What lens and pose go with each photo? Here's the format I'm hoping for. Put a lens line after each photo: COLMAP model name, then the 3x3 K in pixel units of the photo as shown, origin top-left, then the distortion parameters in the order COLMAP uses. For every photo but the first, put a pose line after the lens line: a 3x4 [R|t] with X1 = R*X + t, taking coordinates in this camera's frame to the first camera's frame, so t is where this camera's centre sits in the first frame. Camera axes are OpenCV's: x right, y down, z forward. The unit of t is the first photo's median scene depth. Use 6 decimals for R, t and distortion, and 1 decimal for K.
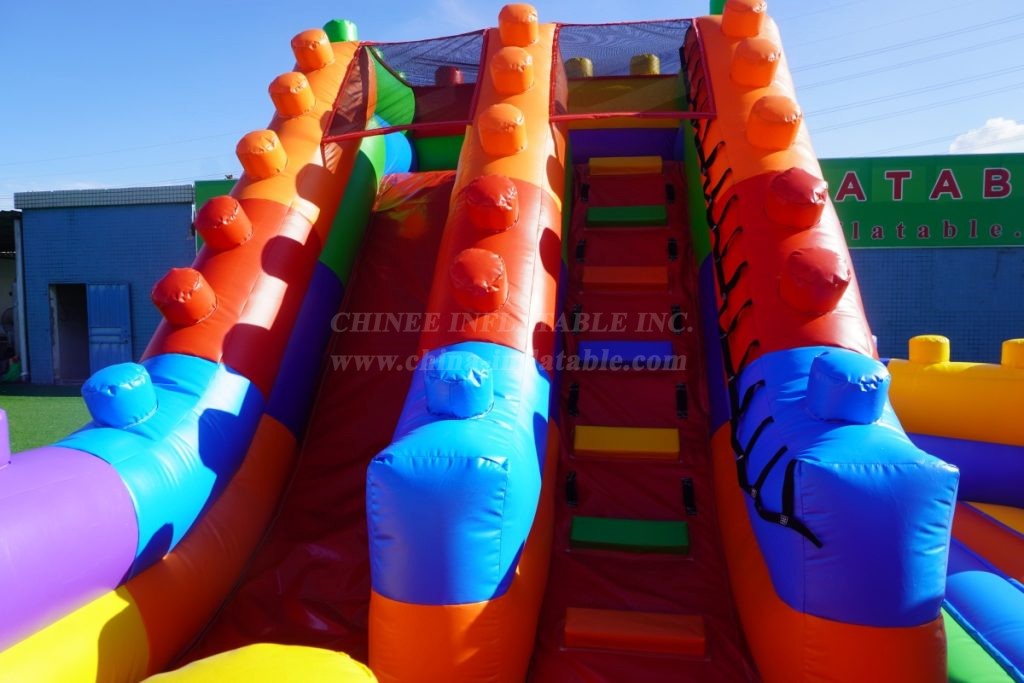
lens RADIAL K [[703.2, 0, 503.8], [0, 703.2, 338.3], [0, 0, 1]] dist [-0.025446, 0.002304]
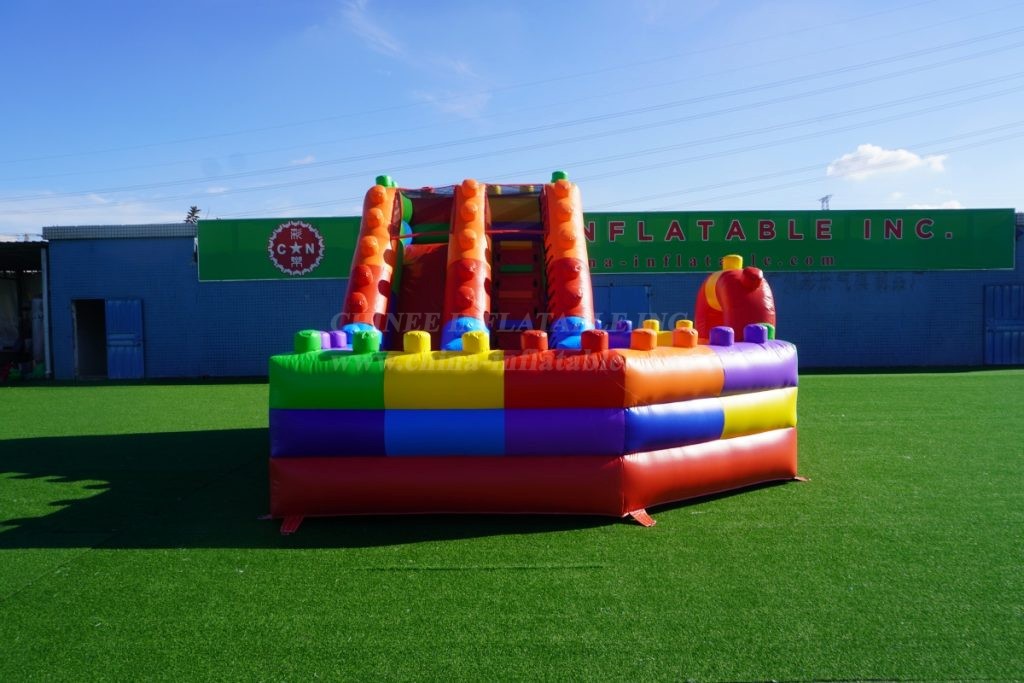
lens RADIAL K [[703.2, 0, 511.1], [0, 703.2, 342.1], [0, 0, 1]] dist [-0.025446, 0.002304]
pose [[0.989969, -0.012649, 0.140716, -0.173710], [0.014728, 0.999797, -0.013742, 0.100407], [-0.140514, 0.015677, 0.989955, -1.291711]]
